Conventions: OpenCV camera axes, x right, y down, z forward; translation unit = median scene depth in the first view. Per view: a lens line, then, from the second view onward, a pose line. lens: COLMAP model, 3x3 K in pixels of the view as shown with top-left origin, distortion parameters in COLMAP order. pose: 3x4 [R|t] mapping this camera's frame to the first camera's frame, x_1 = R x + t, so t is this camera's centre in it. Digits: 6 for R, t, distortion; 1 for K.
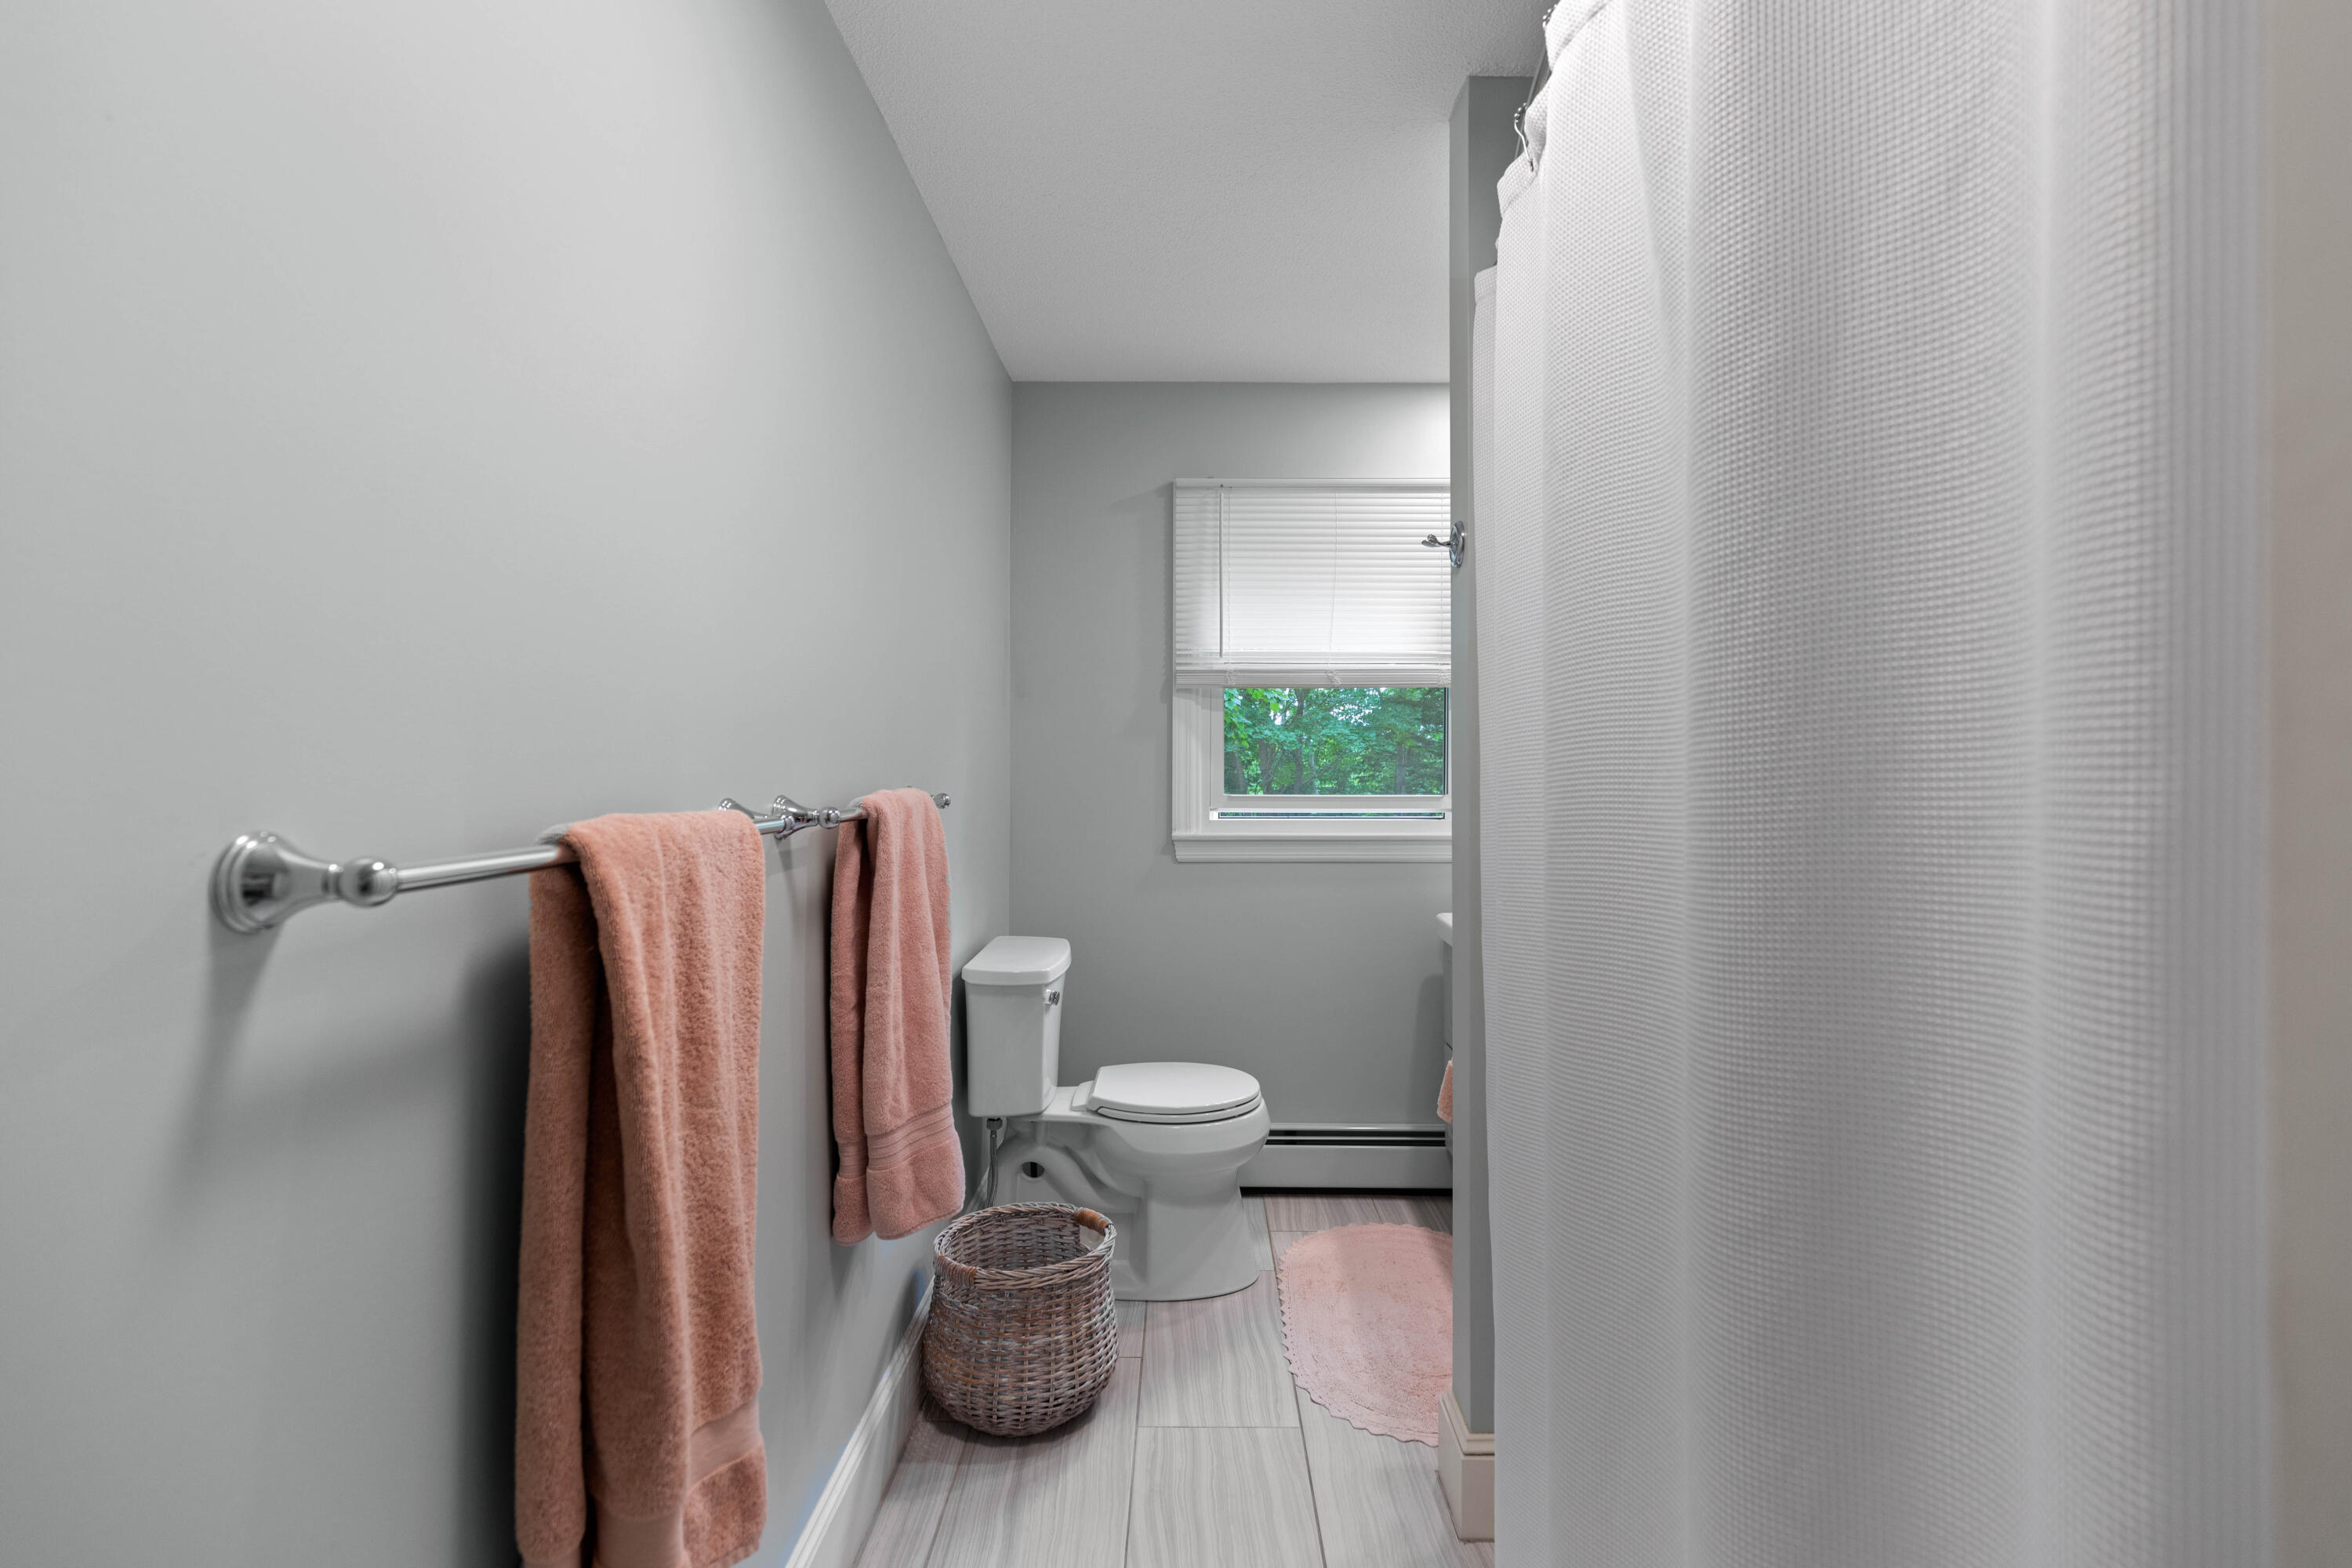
lens RADIAL K [[1075.5, 0, 1176.8], [0, 1075.5, 774.8], [0, 0, 1]] dist [-0.002977, -0.000213]
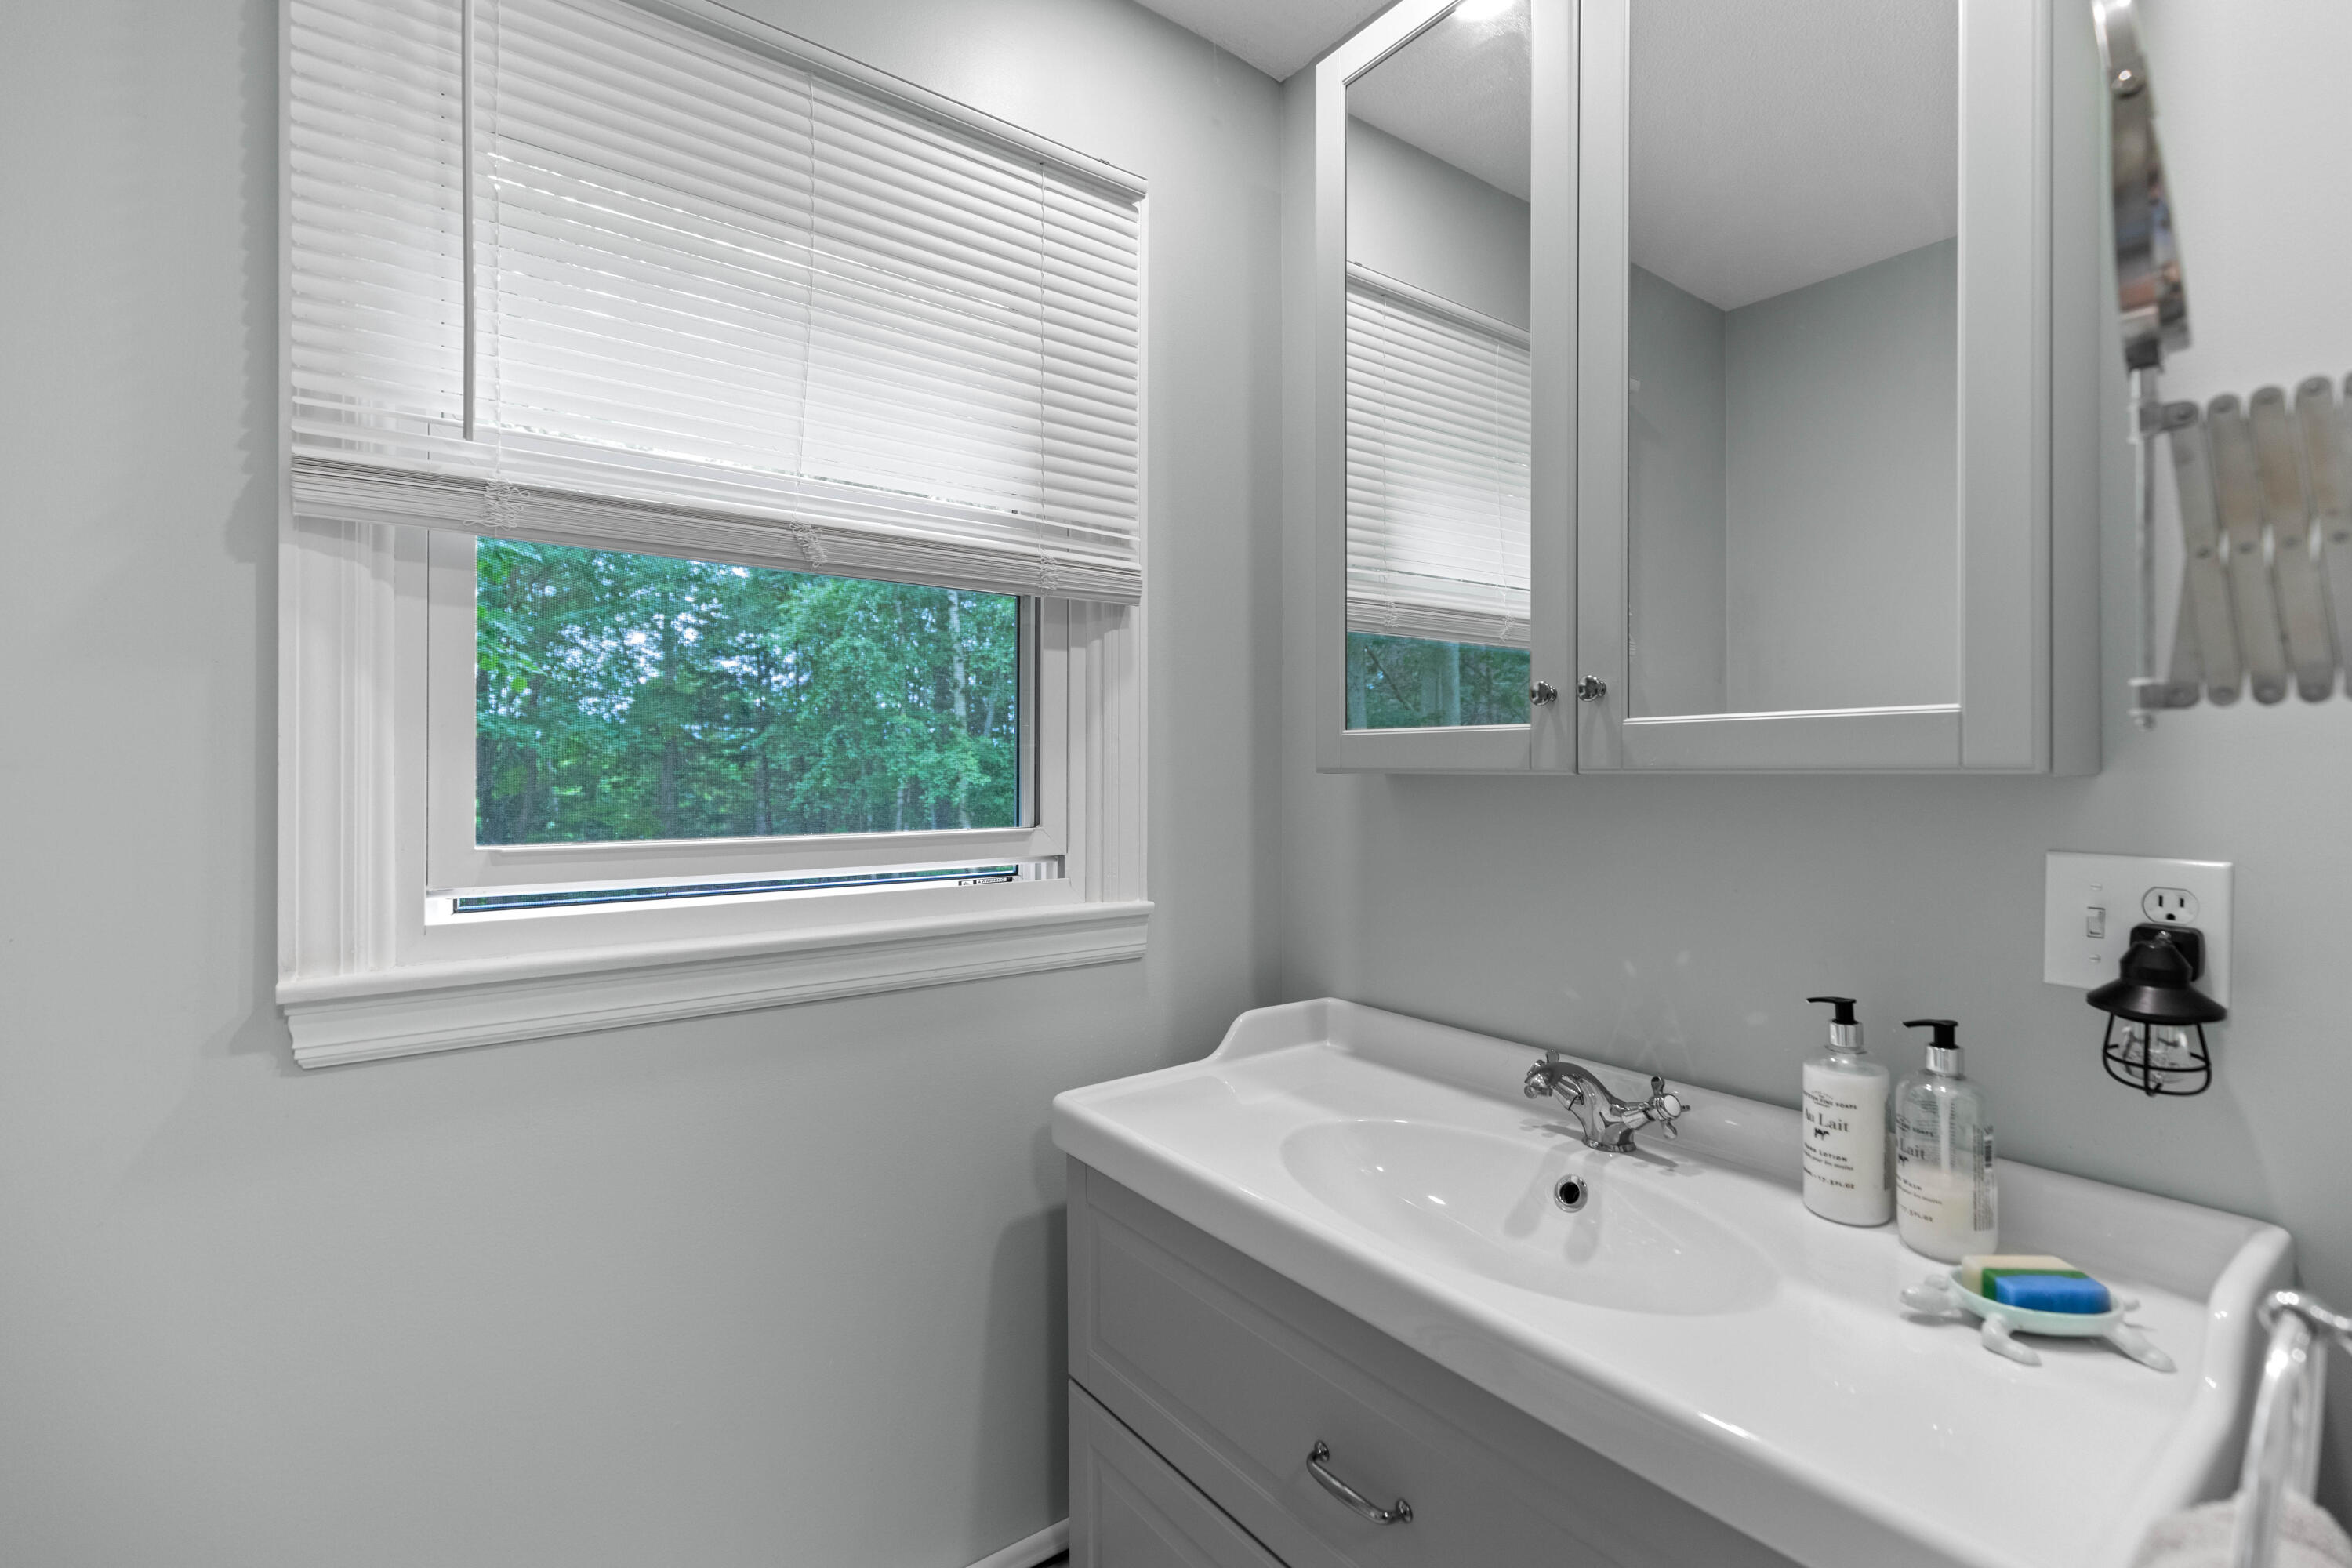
lens RADIAL K [[1075.5, 0, 1176.6], [0, 1075.5, 774.8], [0, 0, 1]] dist [-0.002977, -0.000213]
pose [[0.790100, 0.001246, 0.612977, 0.010695], [0.001125, 0.999993, -0.003482, -0.003774], [-0.612977, 0.003440, 0.790093, 0.593770]]
